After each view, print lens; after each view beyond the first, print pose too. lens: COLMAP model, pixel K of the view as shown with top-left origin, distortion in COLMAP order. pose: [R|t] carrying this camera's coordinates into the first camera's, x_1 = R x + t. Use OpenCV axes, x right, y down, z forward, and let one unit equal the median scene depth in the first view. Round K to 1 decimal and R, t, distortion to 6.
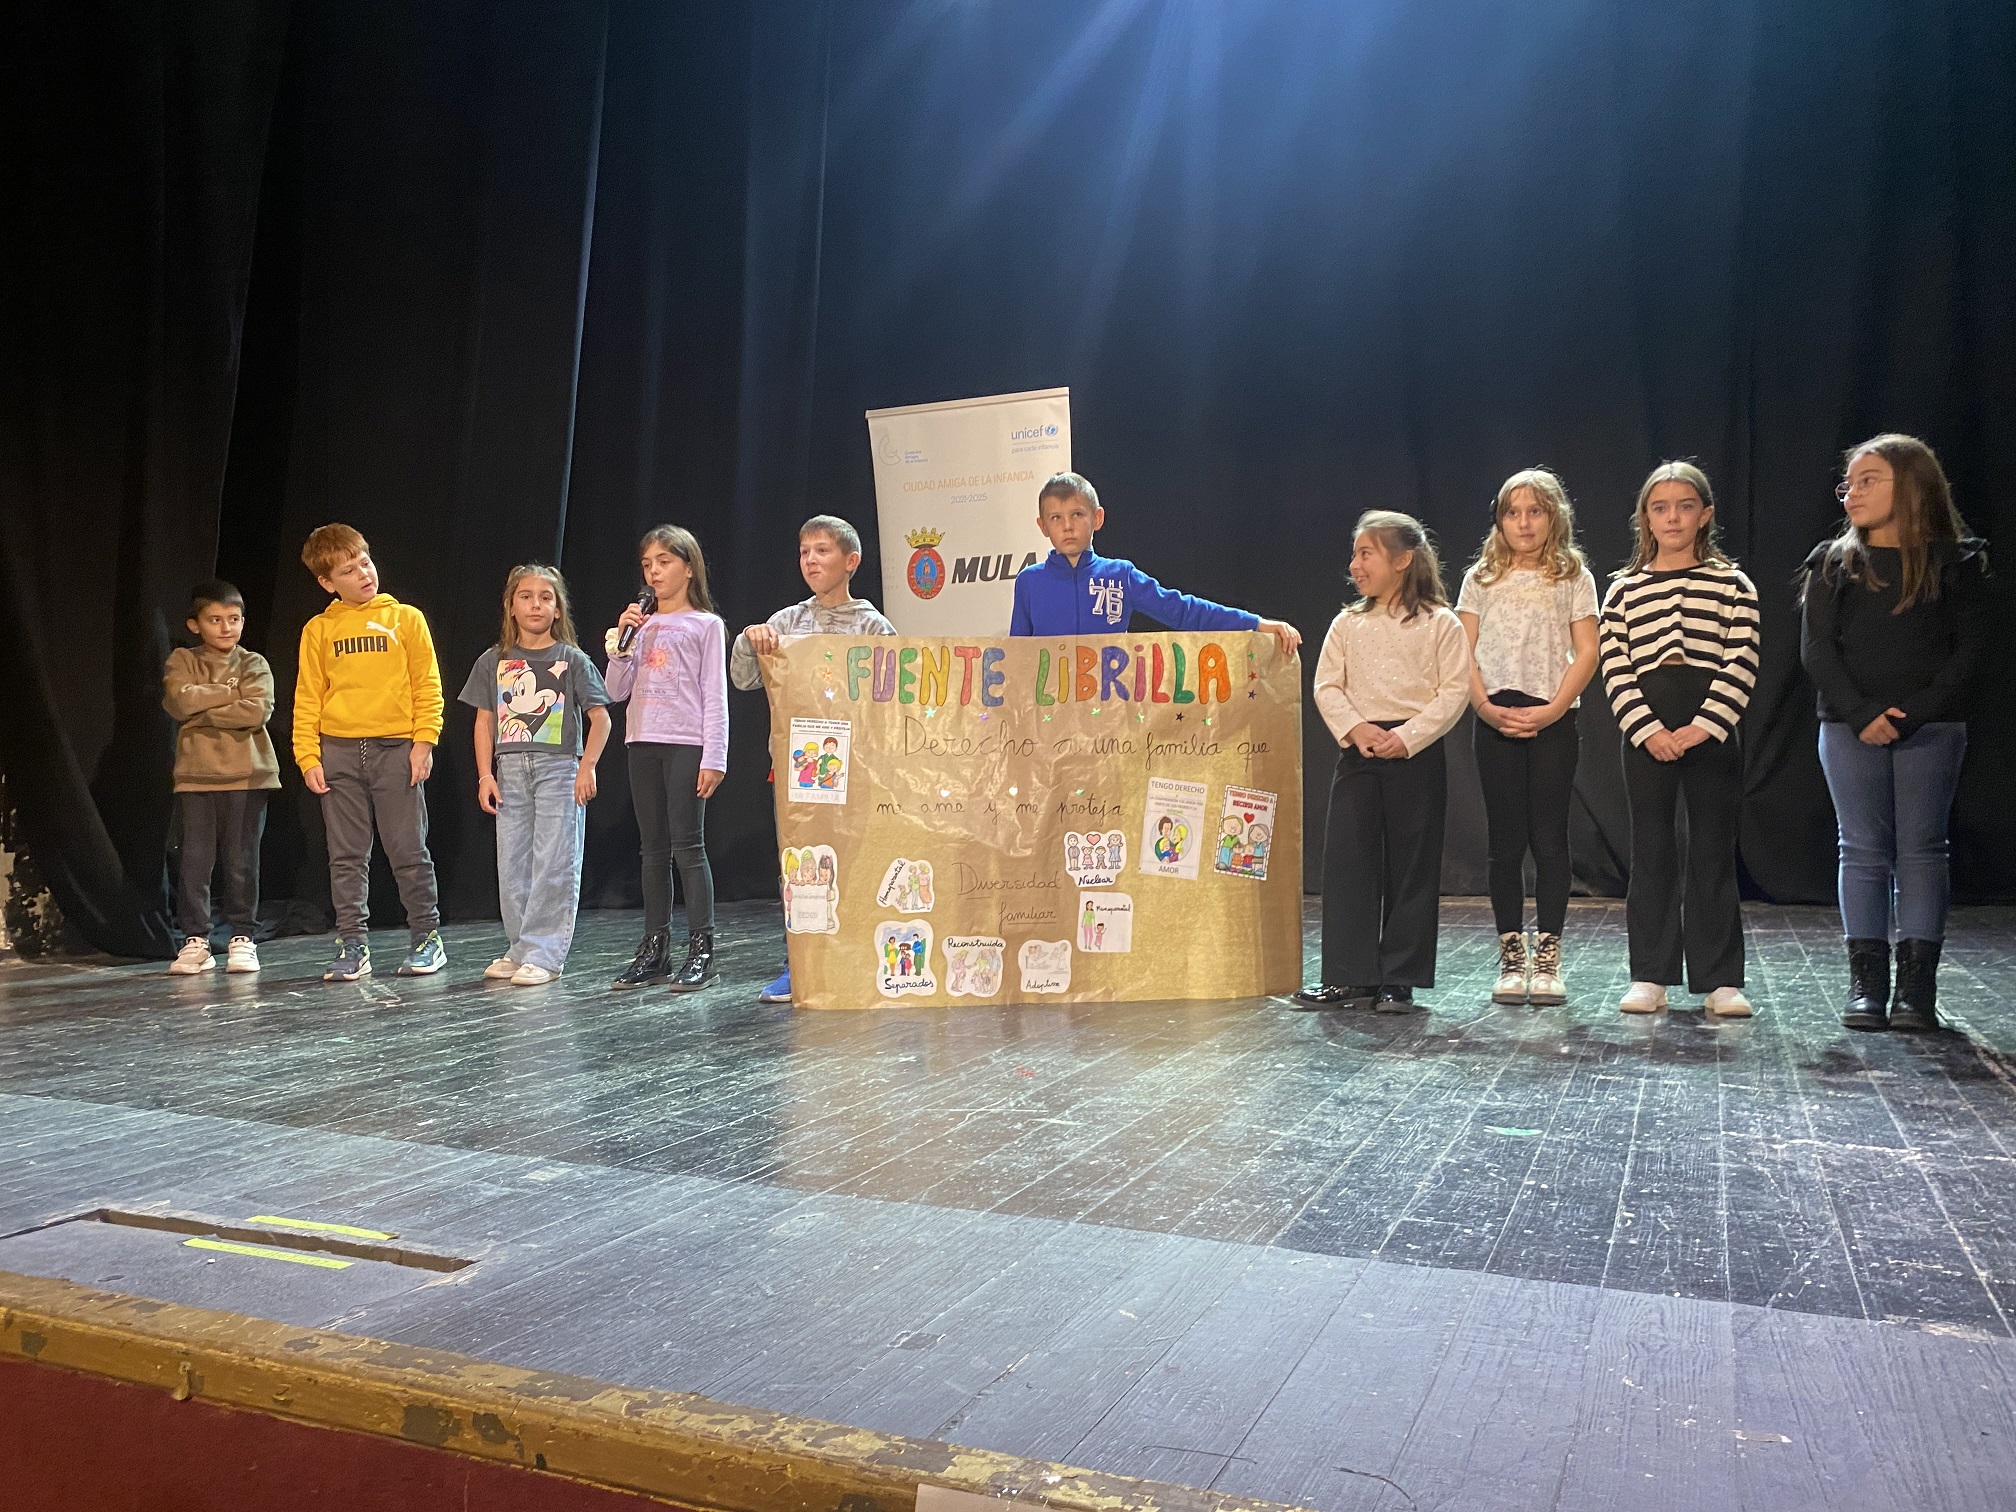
lens RADIAL K [[1532.7, 0, 1002.7], [0, 1532.7, 743.2], [0, 0, 1]] dist [0.001799, 0.001241]
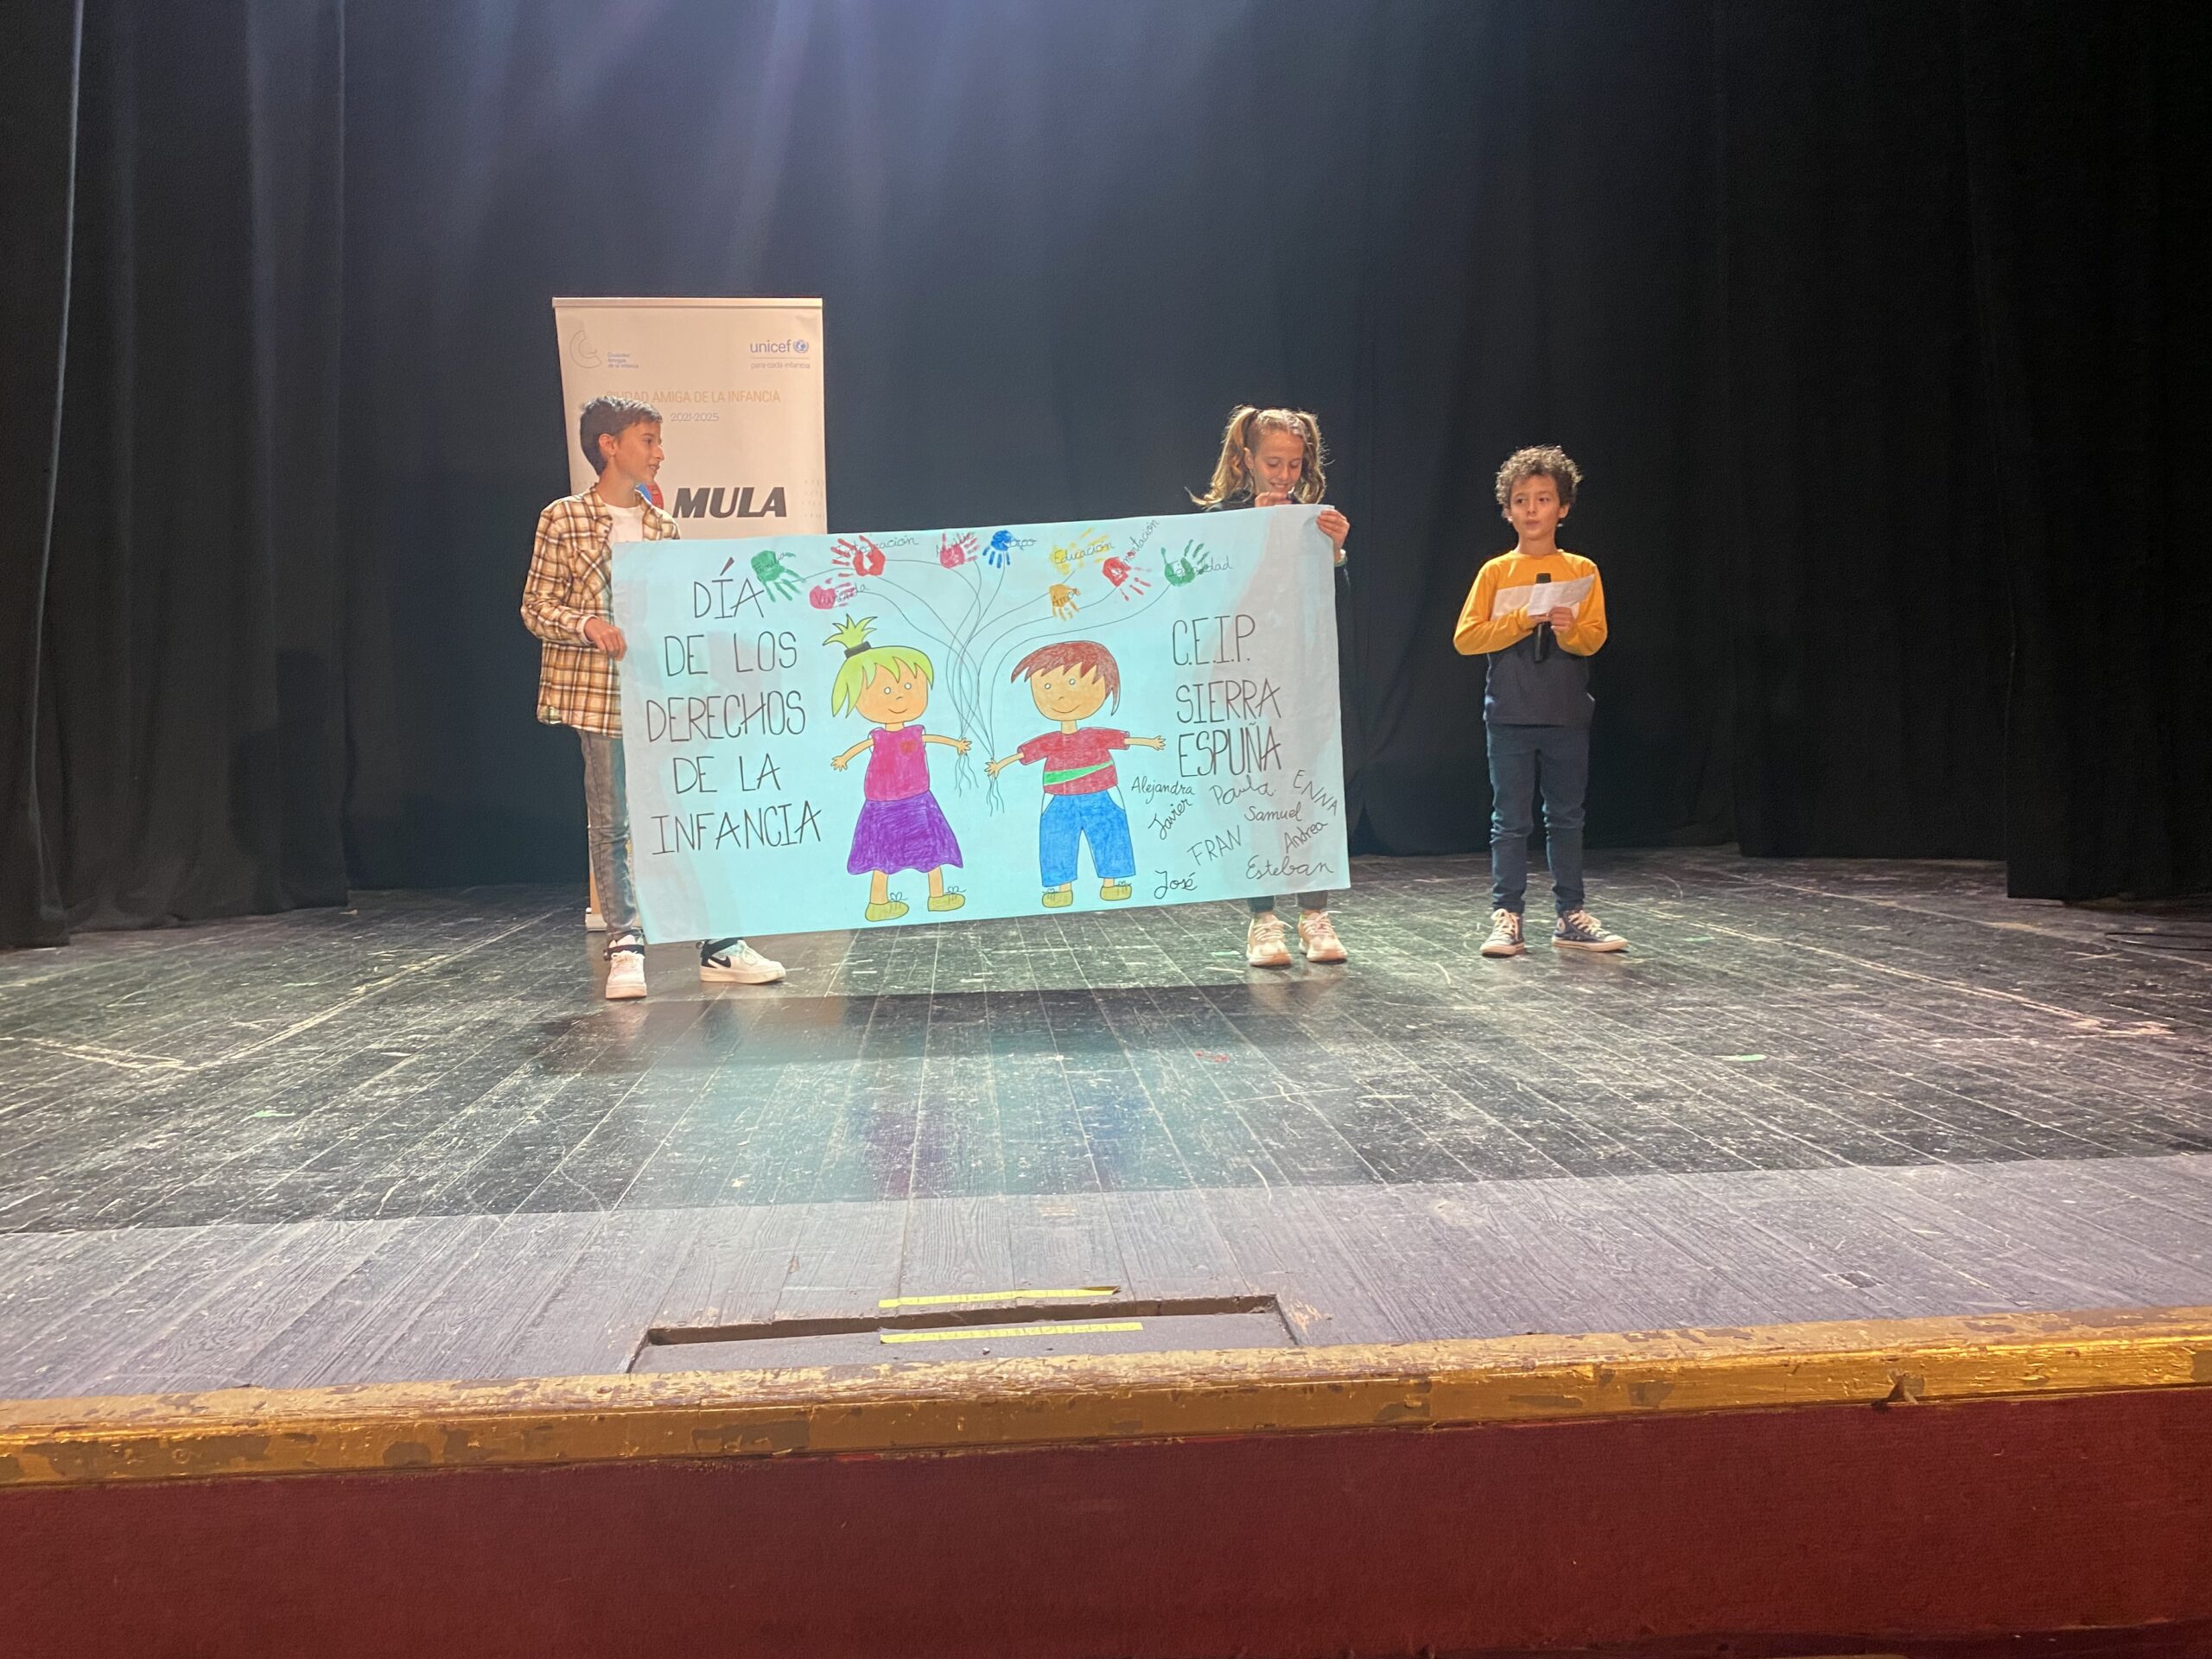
lens RADIAL K [[1681.7, 0, 1093.6], [0, 1681.7, 836.4], [0, 0, 1]] dist [0.001799, 0.001241]
pose [[0.881358, -0.035245, 0.471133, -0.801150], [-0.003440, 0.996708, 0.080999, -0.012855], [-0.472437, -0.073010, 0.878335, 0.172085]]
